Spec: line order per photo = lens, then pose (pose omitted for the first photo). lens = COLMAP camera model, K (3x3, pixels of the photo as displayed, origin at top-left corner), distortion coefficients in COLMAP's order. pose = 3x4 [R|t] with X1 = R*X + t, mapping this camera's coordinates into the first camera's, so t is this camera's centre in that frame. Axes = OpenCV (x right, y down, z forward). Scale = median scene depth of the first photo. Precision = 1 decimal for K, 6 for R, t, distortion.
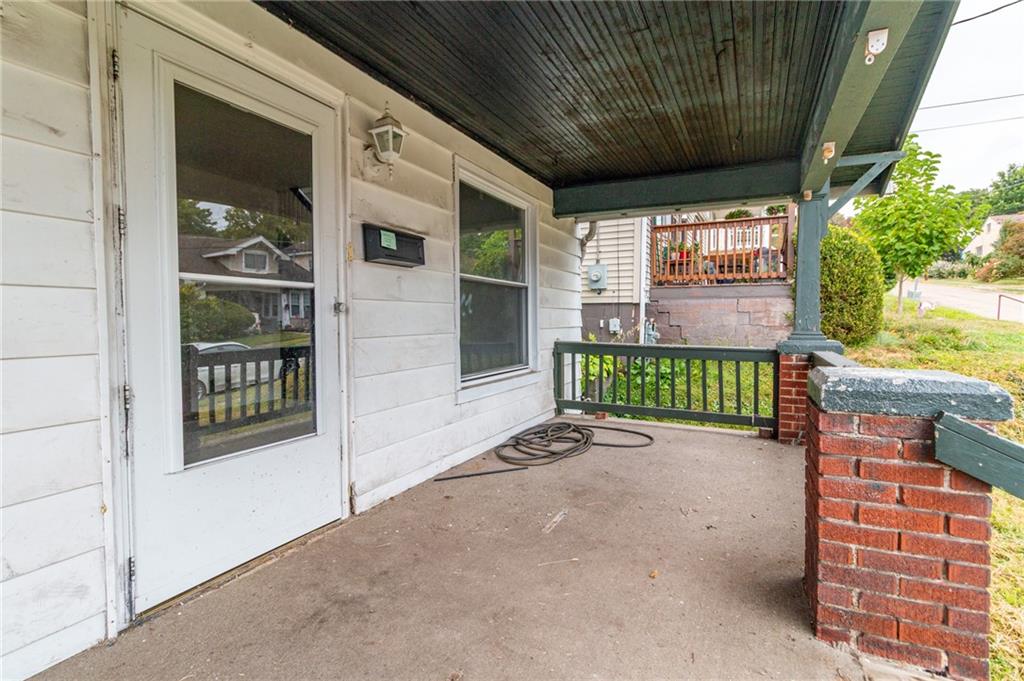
lens RADIAL K [[466.4, 0, 504.7], [0, 466.4, 332.4], [0, 0, 1]] dist [0.000908, -0.000058]
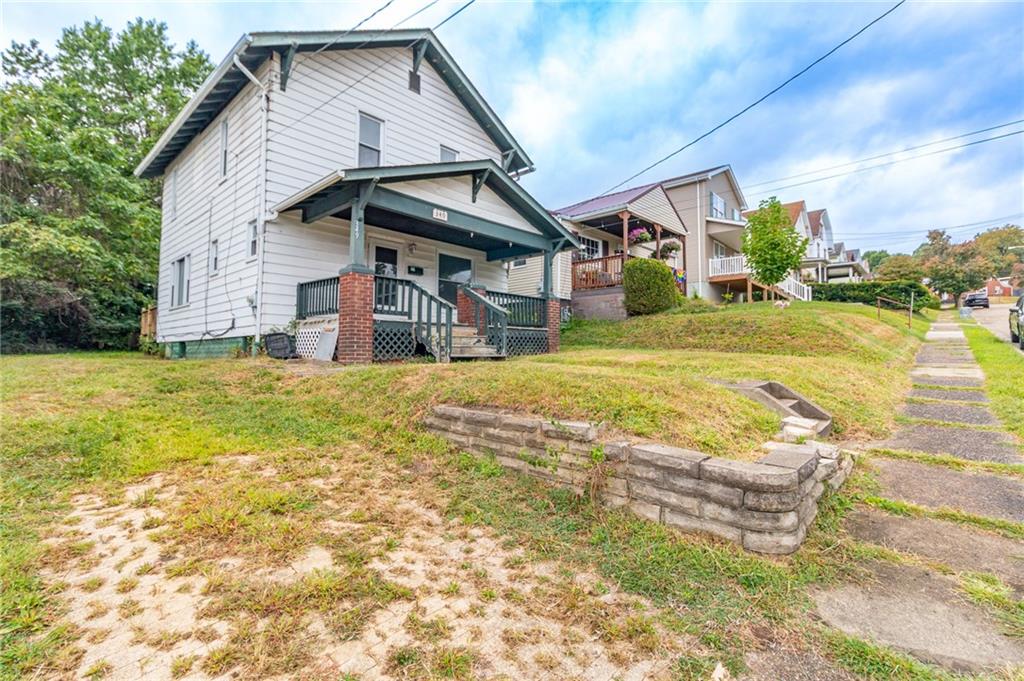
lens RADIAL K [[466.4, 0, 504.7], [0, 466.4, 332.4], [0, 0, 1]] dist [0.000908, -0.000058]
pose [[0.964065, -0.008650, -0.265525, 1.419906], [-0.014550, 0.996250, -0.085284, 0.620047], [0.265267, 0.086083, 0.960324, -2.419995]]
